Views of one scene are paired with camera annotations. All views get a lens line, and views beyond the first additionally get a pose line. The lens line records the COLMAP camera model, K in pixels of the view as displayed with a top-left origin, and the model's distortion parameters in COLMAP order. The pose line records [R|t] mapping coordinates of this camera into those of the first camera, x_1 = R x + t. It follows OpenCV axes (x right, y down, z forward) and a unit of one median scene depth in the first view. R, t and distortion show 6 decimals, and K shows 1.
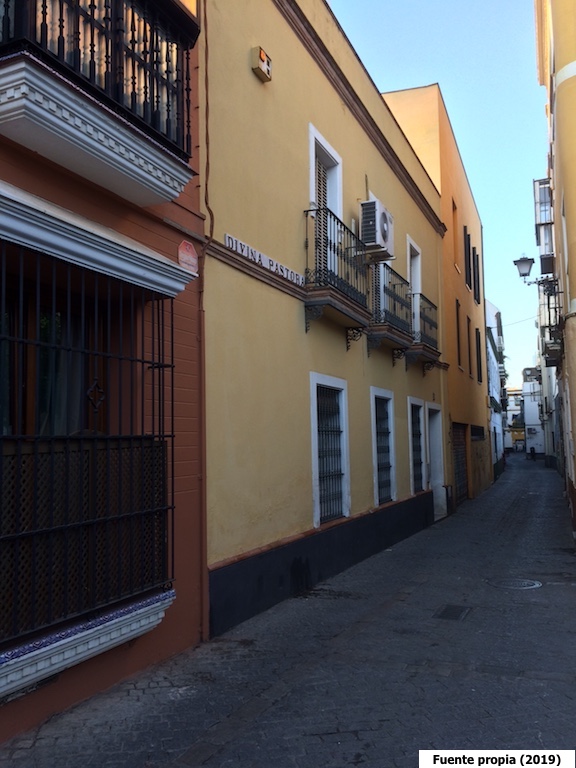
lens RADIAL K [[644.9, 0, 286.9], [0, 644.9, 386.3], [0, 0, 1]] dist [0.011730, 0.002772]
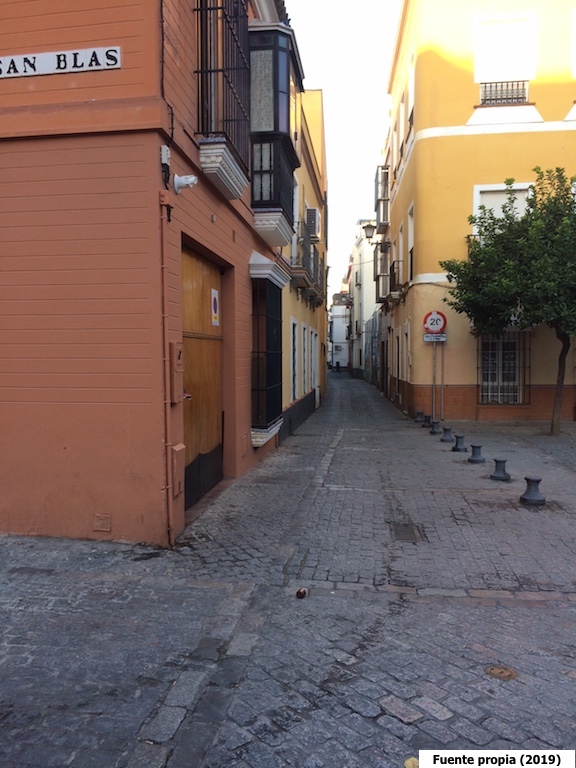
lens RADIAL K [[644.9, 0, 287.7], [0, 644.9, 383.8], [0, 0, 1]] dist [0.011730, 0.002772]
pose [[0.952667, 0.000152, 0.304016, -0.217912], [-0.039594, 0.991545, 0.123575, -0.024141], [-0.301426, -0.129763, 0.944618, -0.295566]]
